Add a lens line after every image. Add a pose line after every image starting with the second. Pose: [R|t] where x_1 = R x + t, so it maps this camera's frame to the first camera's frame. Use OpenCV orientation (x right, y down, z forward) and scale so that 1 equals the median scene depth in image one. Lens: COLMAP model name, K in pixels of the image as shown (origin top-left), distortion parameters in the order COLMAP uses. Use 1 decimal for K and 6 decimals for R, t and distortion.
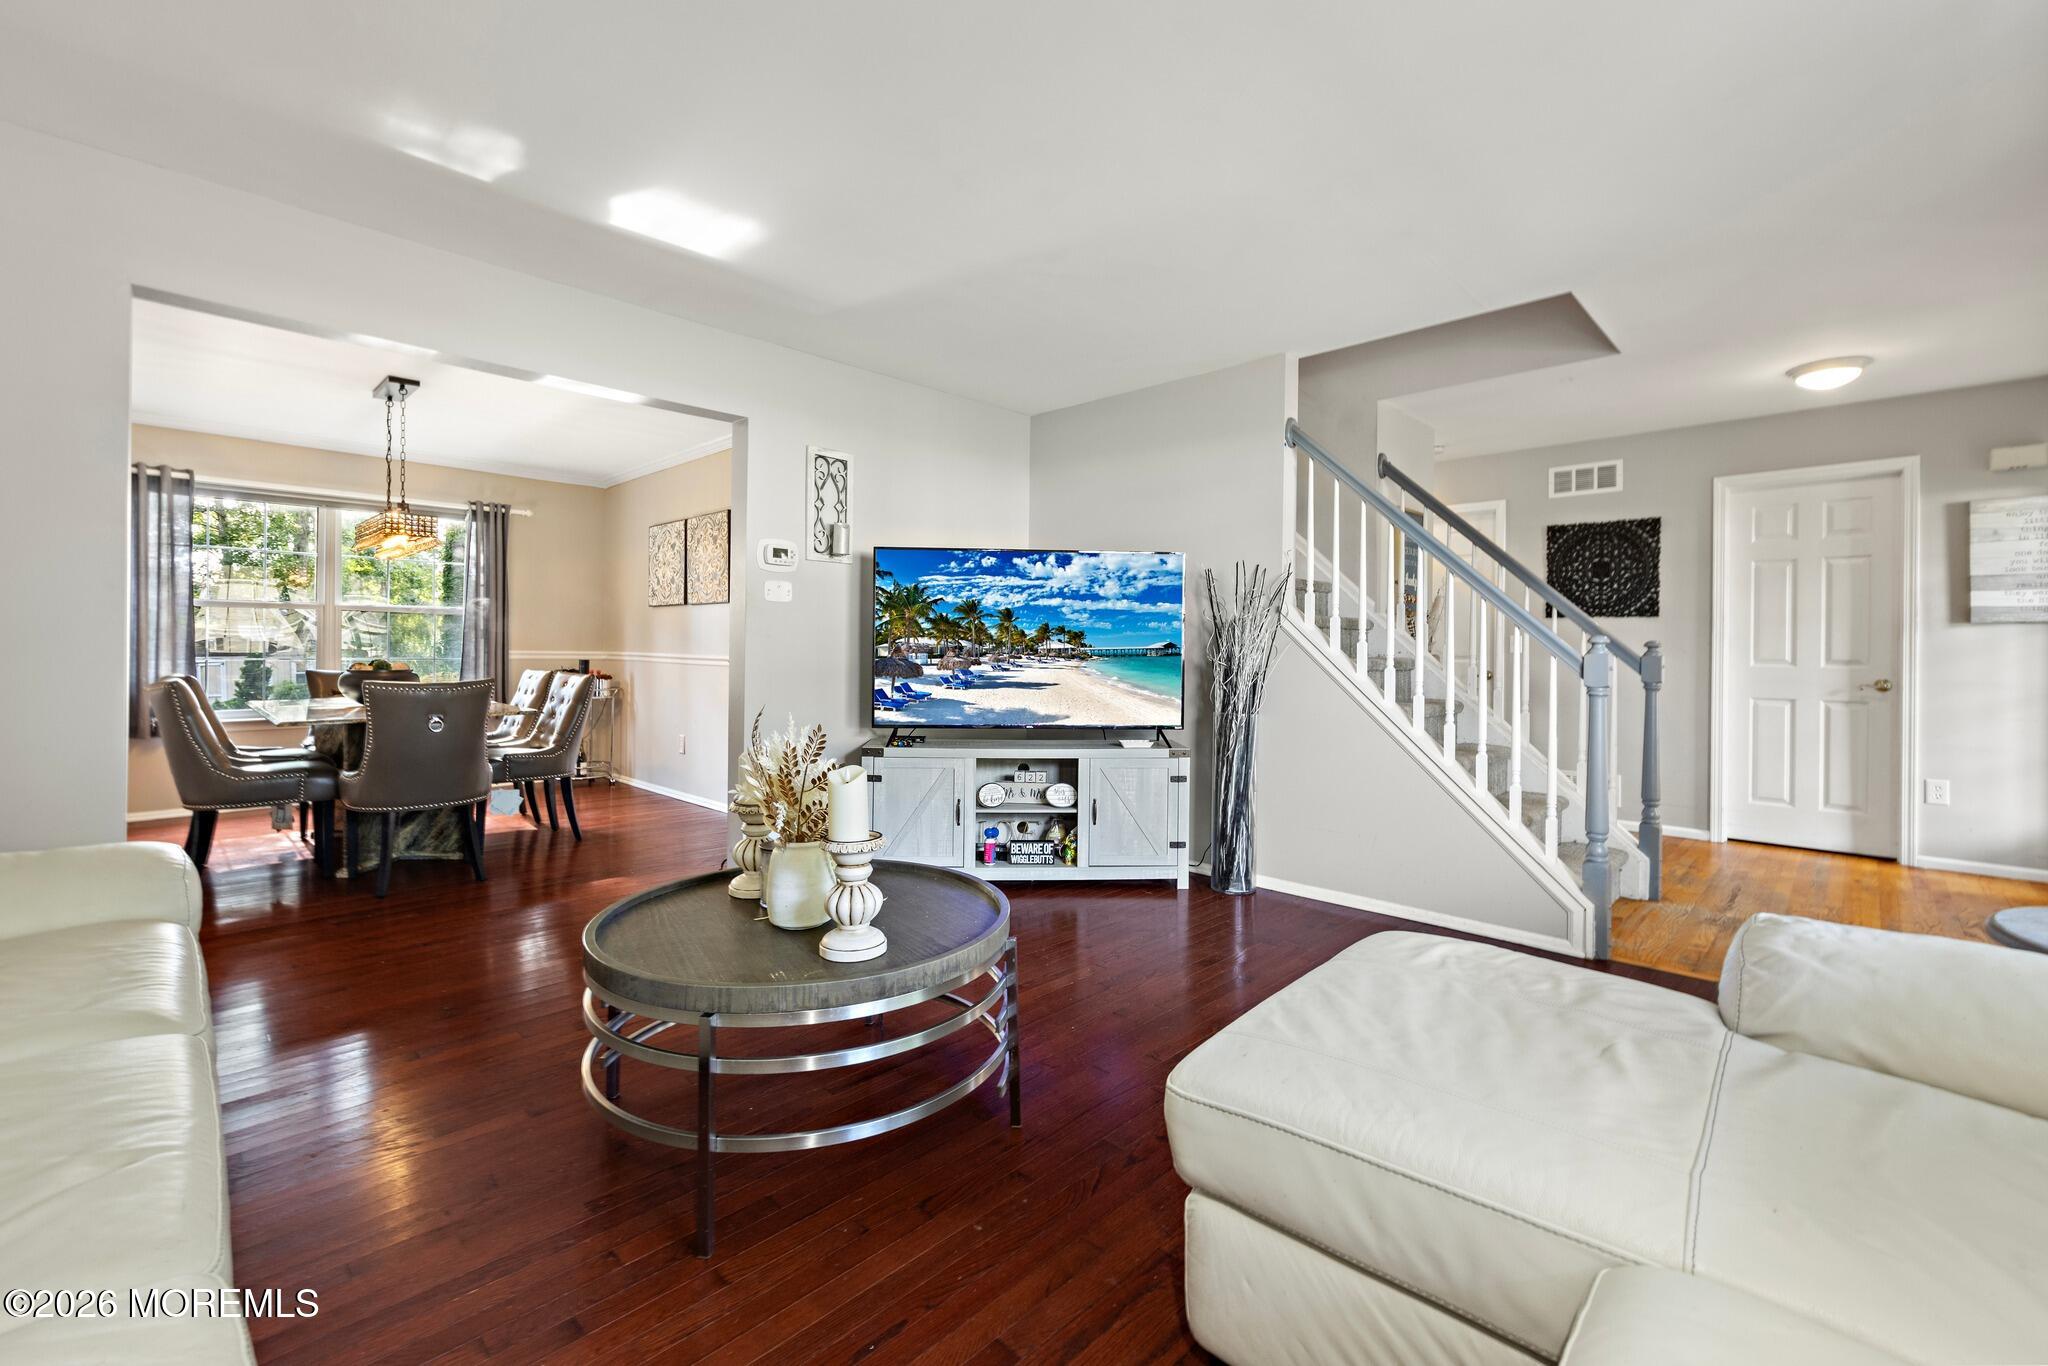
lens RADIAL K [[877.7, 0, 1019.7], [0, 877.7, 649.7], [0, 0, 1]] dist [0.001349, 0.000091]
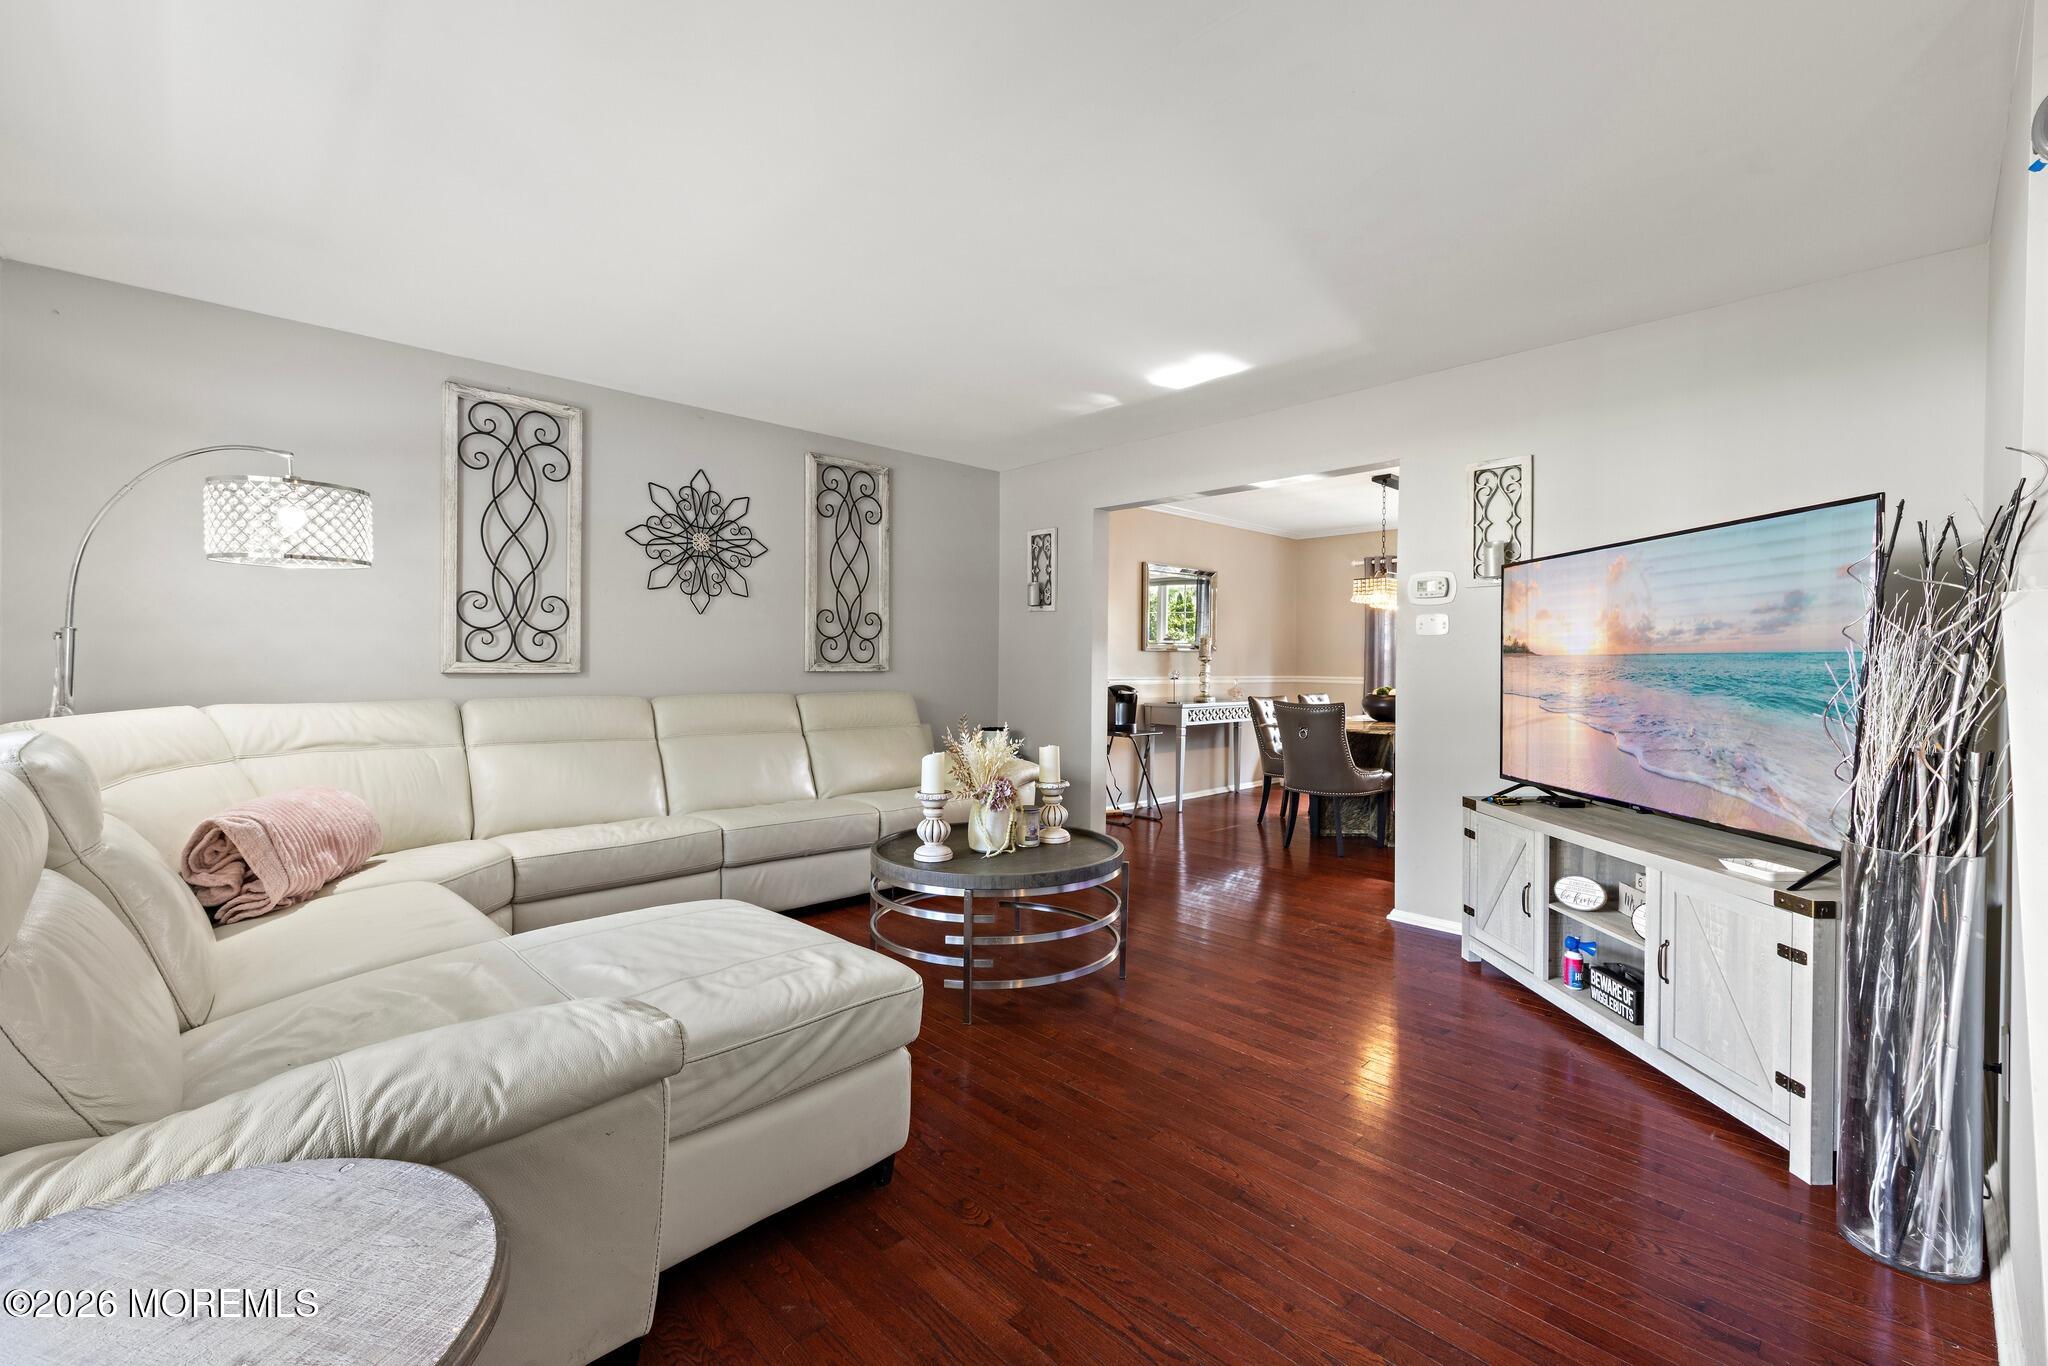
lens RADIAL K [[853.7, 0, 1023.9], [0, 853.7, 672.0], [0, 0, 1]] dist [0.000455, 0.000002]
pose [[-0.048603, 0.002262, -0.998816, 0.762764], [-0.006099, 0.999978, 0.002561, -0.014375], [0.998800, 0.006216, -0.048588, 0.644332]]
